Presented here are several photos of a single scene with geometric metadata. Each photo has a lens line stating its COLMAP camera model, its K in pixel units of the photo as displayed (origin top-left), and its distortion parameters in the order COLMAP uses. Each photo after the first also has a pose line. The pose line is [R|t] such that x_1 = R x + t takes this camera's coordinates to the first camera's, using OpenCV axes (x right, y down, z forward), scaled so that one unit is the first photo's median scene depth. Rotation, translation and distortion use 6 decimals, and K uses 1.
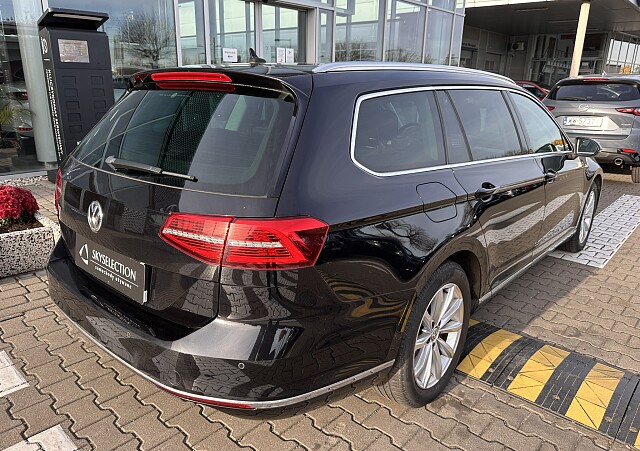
lens RADIAL K [[475.4, 0, 320.3], [0, 475.4, 228.0], [0, 0, 1]] dist [-0.001150, 0.000185]
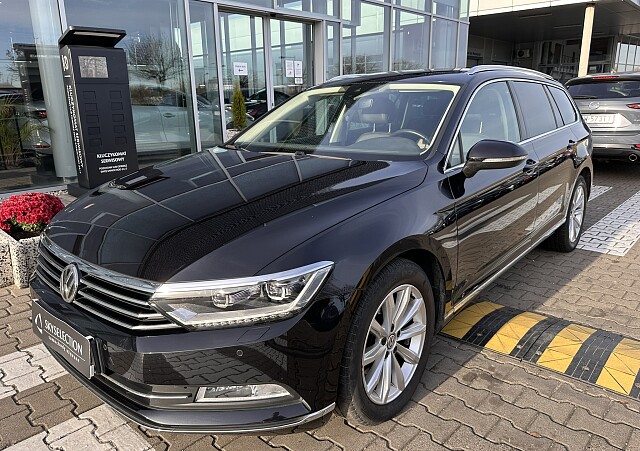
lens RADIAL K [[484.6, 0, 319.2], [0, 484.6, 224.1], [0, 0, 1]] dist [-0.000653, 0.000532]
pose [[0.999276, -0.032979, -0.018947, -0.015154], [0.032089, 0.998447, -0.045542, 0.025690], [0.020419, 0.044901, 0.998783, -0.021679]]
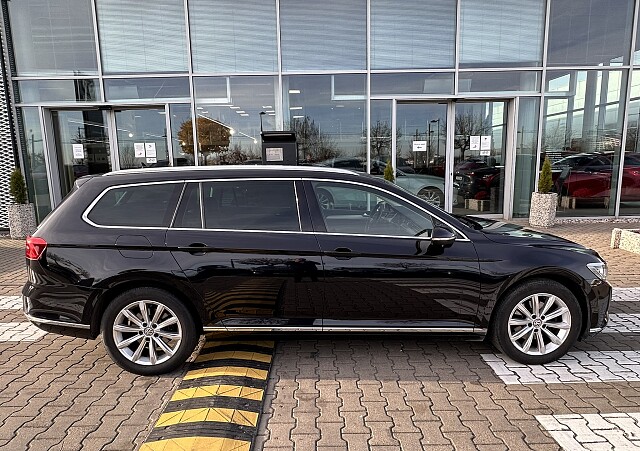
lens RADIAL K [[409.9, 0, 307.8], [0, 409.9, 225.9], [0, 0, 1]] dist [0.000532, 0.001720]
pose [[0.668824, 0.084484, -0.738605, 0.521661], [-0.188705, 0.980275, -0.058750, -0.048322], [0.719073, 0.178672, 0.671574, 0.128673]]
